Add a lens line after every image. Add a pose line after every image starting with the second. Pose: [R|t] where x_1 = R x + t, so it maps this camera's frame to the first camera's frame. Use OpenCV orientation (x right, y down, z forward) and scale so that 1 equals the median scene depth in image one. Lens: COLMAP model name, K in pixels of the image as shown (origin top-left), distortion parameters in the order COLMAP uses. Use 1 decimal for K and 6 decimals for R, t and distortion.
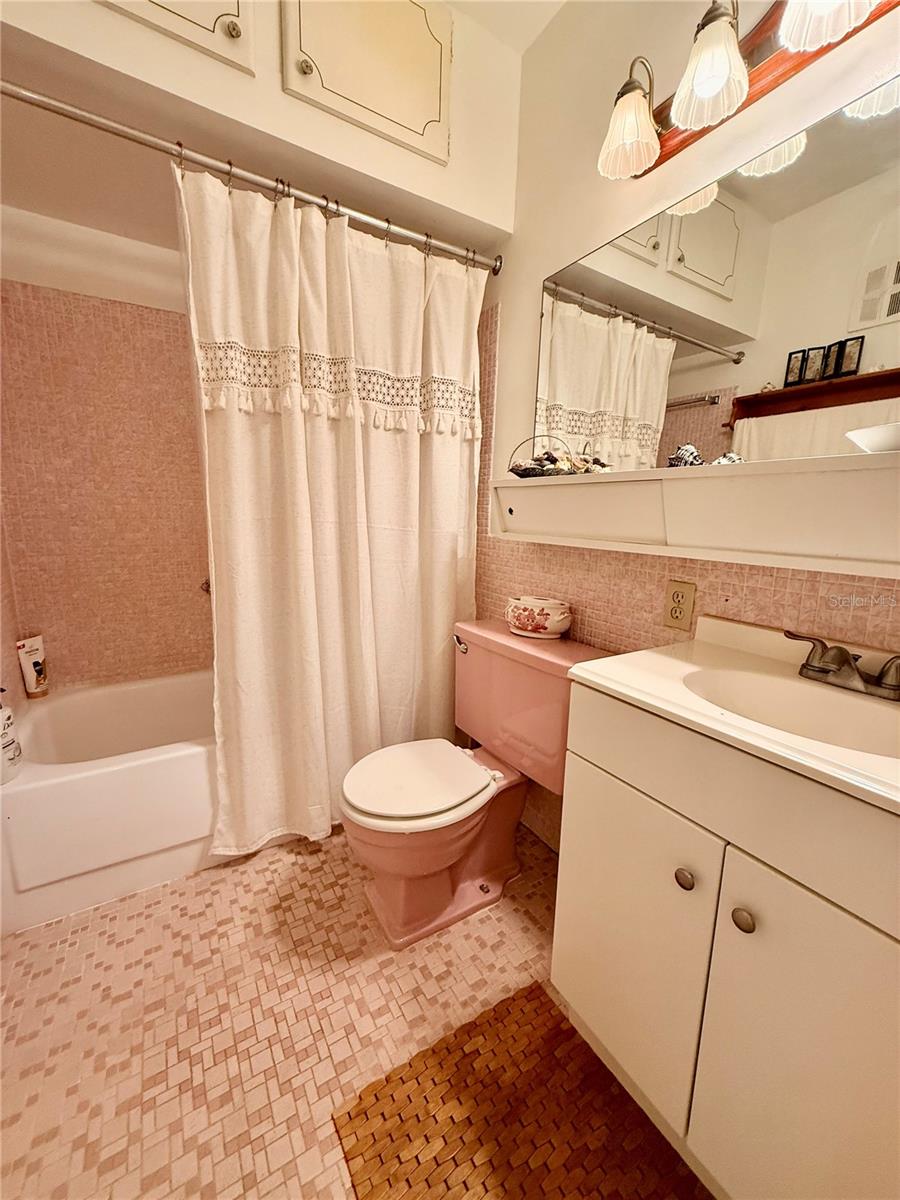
lens RADIAL K [[478.1, 0, 450.0], [0, 478.1, 600.0], [0, 0, 1]] dist [0.000072, 0.000052]
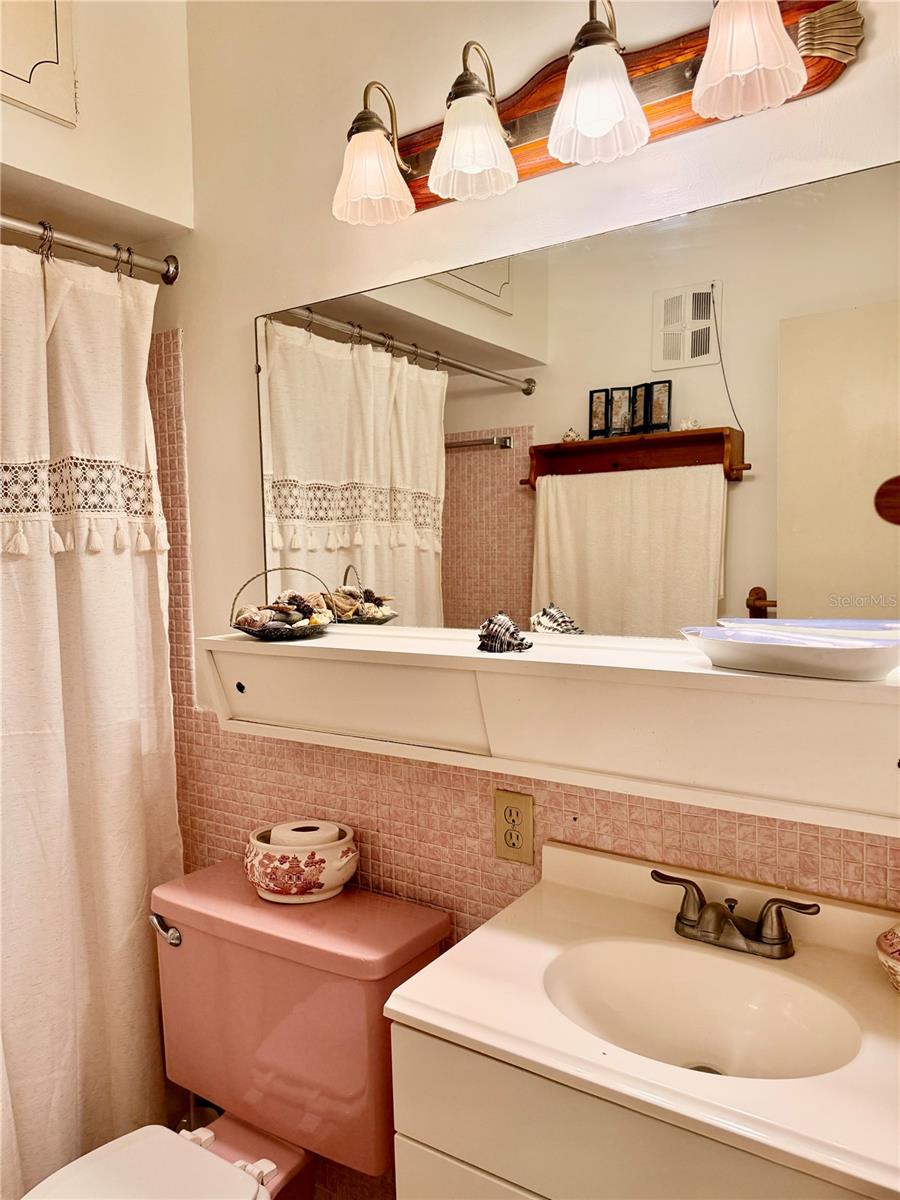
lens RADIAL K [[839.7, 0, 457.7], [0, 839.7, 603.9], [0, 0, 1]] dist [0.103358, -0.175702]
pose [[0.906932, -0.074495, 0.414637, -0.051753], [0.119822, 0.989204, -0.084364, -0.152459], [-0.403876, 0.126195, 0.906068, -0.073989]]
